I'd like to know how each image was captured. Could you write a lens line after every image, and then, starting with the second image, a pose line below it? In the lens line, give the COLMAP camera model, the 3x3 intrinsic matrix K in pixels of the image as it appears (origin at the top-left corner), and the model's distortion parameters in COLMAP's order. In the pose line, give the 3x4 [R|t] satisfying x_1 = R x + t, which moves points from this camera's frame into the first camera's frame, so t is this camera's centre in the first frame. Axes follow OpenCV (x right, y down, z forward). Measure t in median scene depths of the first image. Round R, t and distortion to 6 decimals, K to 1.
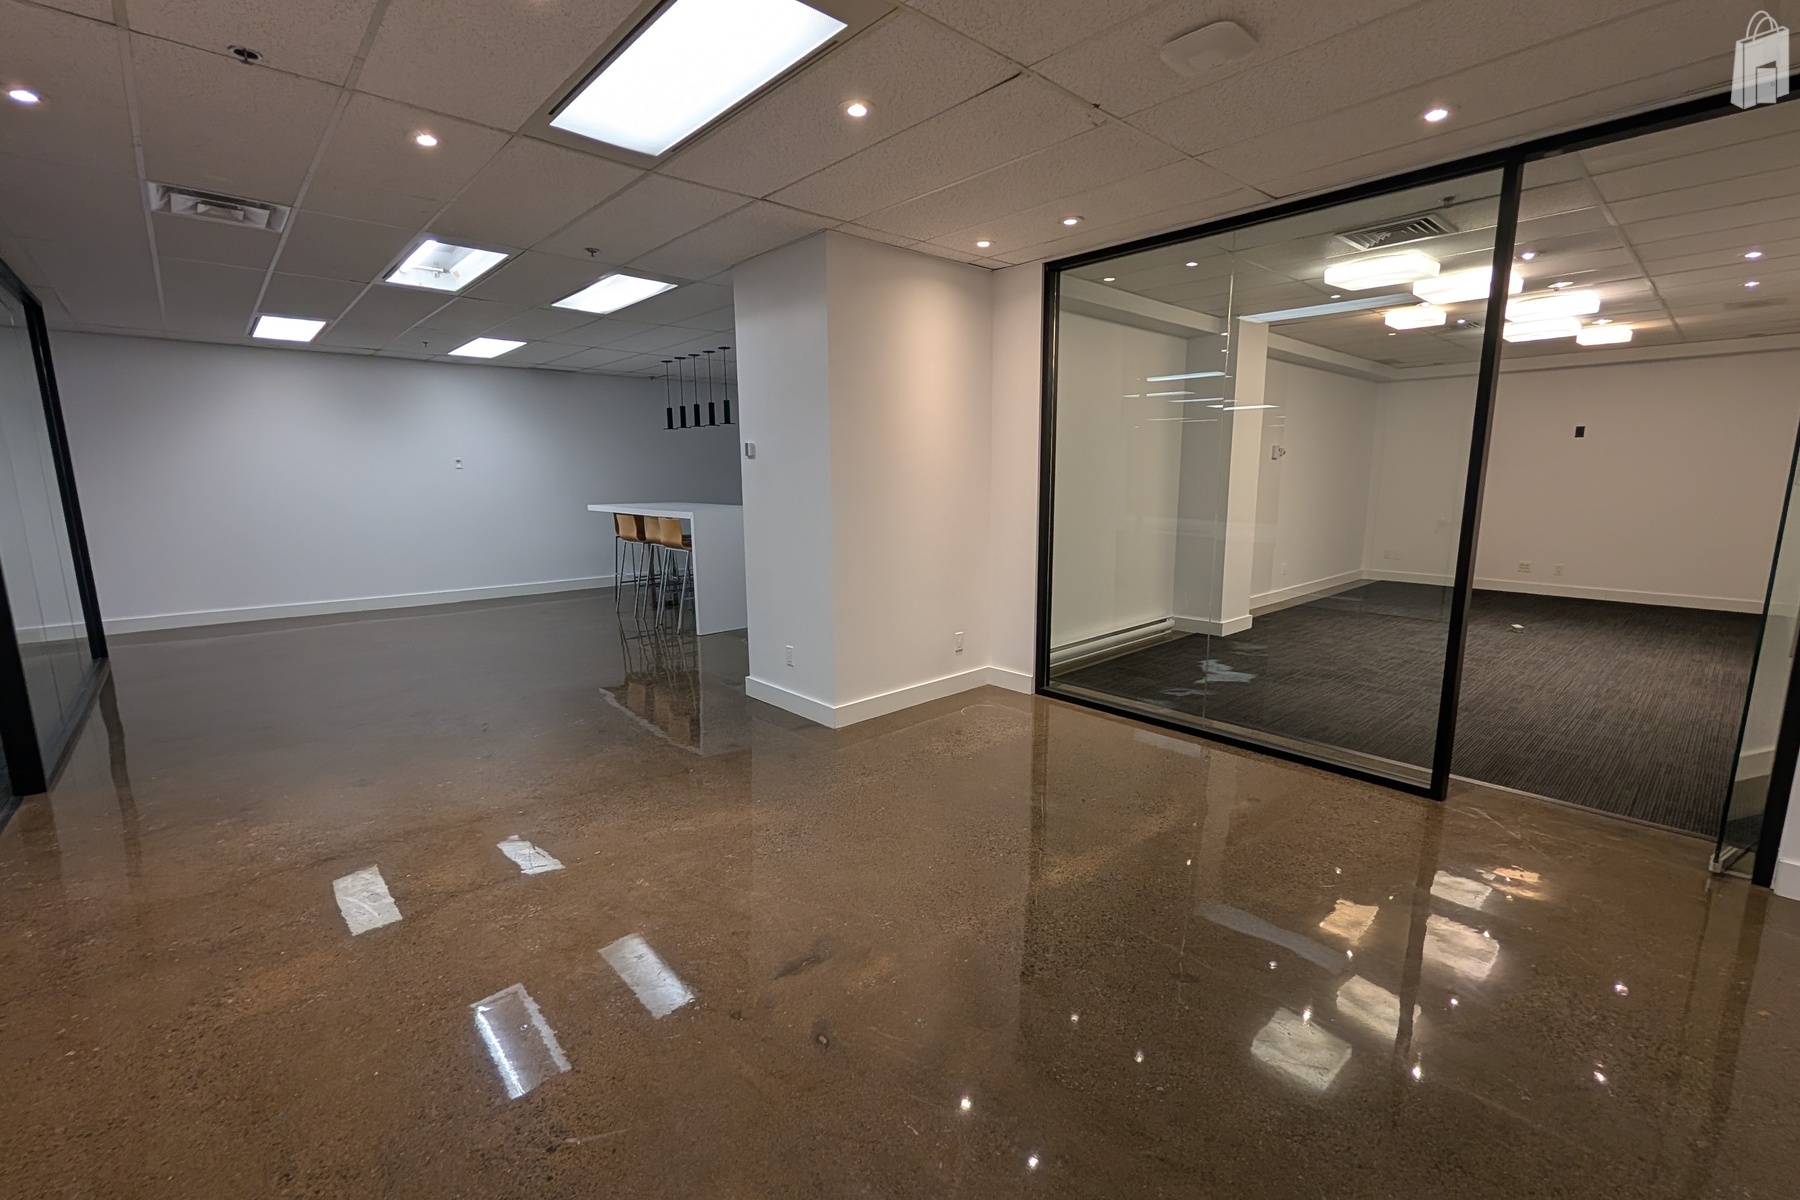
lens RADIAL K [[775.1, 0, 898.3], [0, 775.1, 604.5], [0, 0, 1]] dist [0.000472, 0.000650]
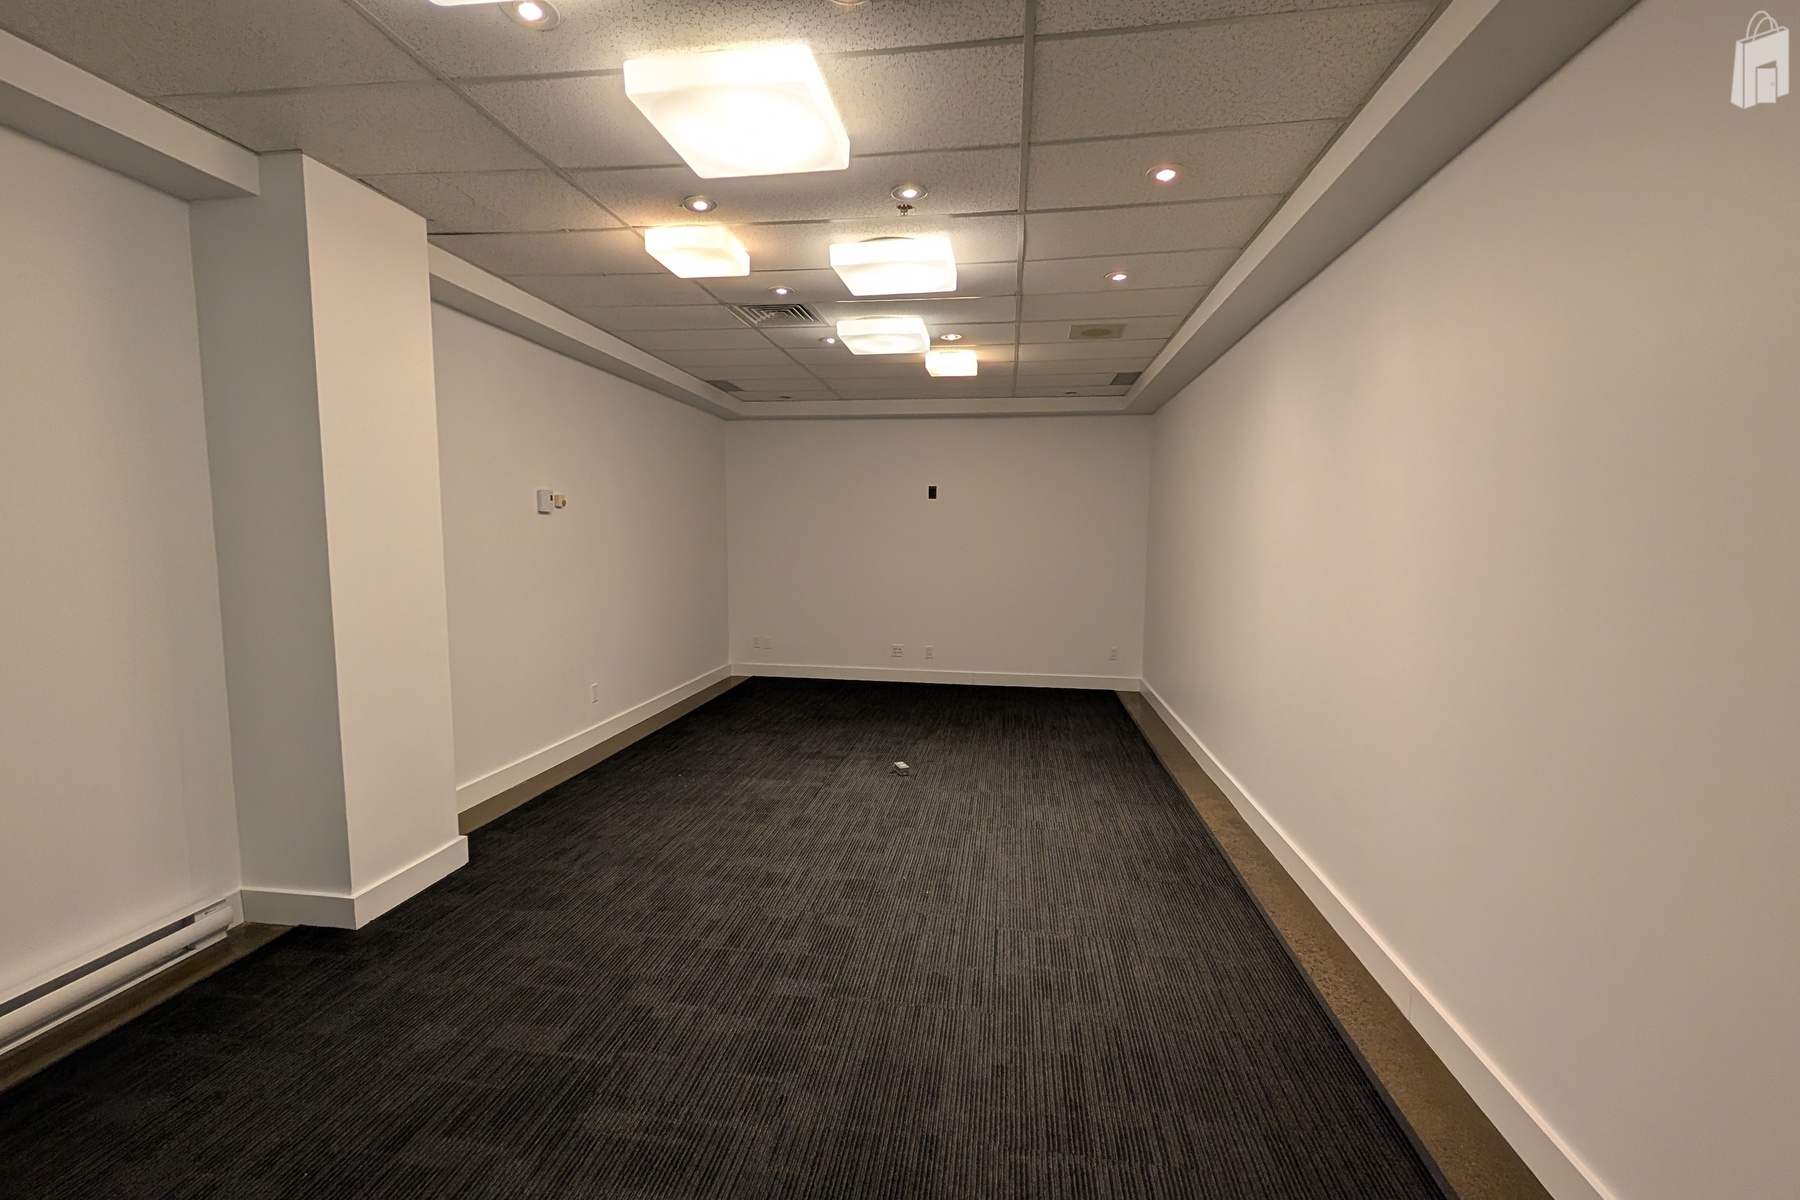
lens RADIAL K [[775.1, 0, 902.9], [0, 775.1, 605.1], [0, 0, 1]] dist [0.000472, 0.000650]
pose [[0.767459, -0.048830, 0.639236, 0.402647], [0.095633, 0.994659, -0.038836, -0.091641], [-0.633925, 0.090937, 0.768030, 0.502941]]
